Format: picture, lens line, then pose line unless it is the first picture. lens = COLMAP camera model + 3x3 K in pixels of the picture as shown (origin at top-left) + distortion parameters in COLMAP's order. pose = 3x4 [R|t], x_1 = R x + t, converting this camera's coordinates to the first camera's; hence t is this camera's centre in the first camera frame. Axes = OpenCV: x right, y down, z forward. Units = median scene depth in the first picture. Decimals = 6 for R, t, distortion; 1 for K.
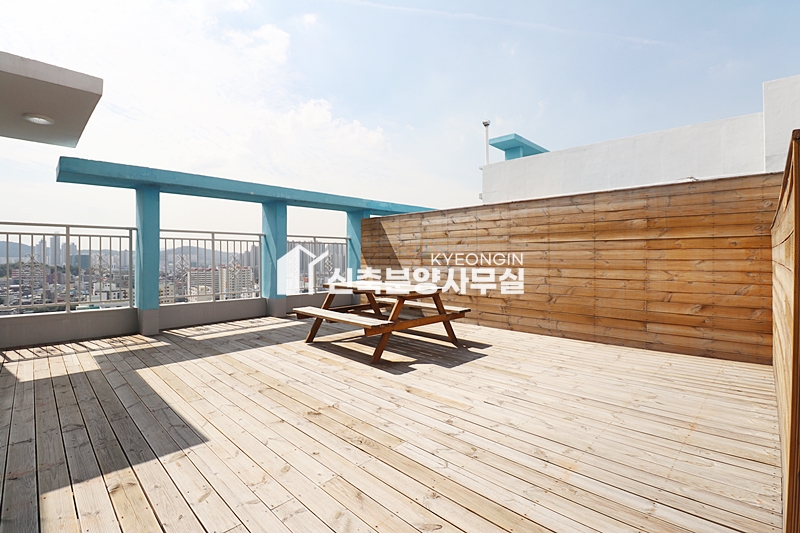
lens RADIAL K [[367.3, 0, 402.6], [0, 367.3, 262.1], [0, 0, 1]] dist [-0.006666, -0.008941]
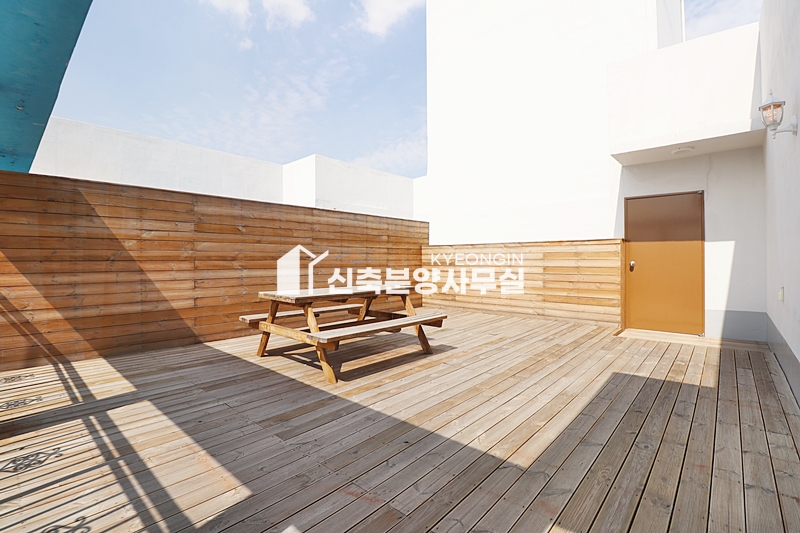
lens RADIAL K [[367.3, 0, 402.8], [0, 367.3, 263.4], [0, 0, 1]] dist [-0.006666, -0.008941]
pose [[-0.044555, -0.006140, 0.998988, -1.043452], [0.018647, 0.999802, 0.006977, -0.001238], [-0.998833, 0.018939, -0.044432, 1.001279]]
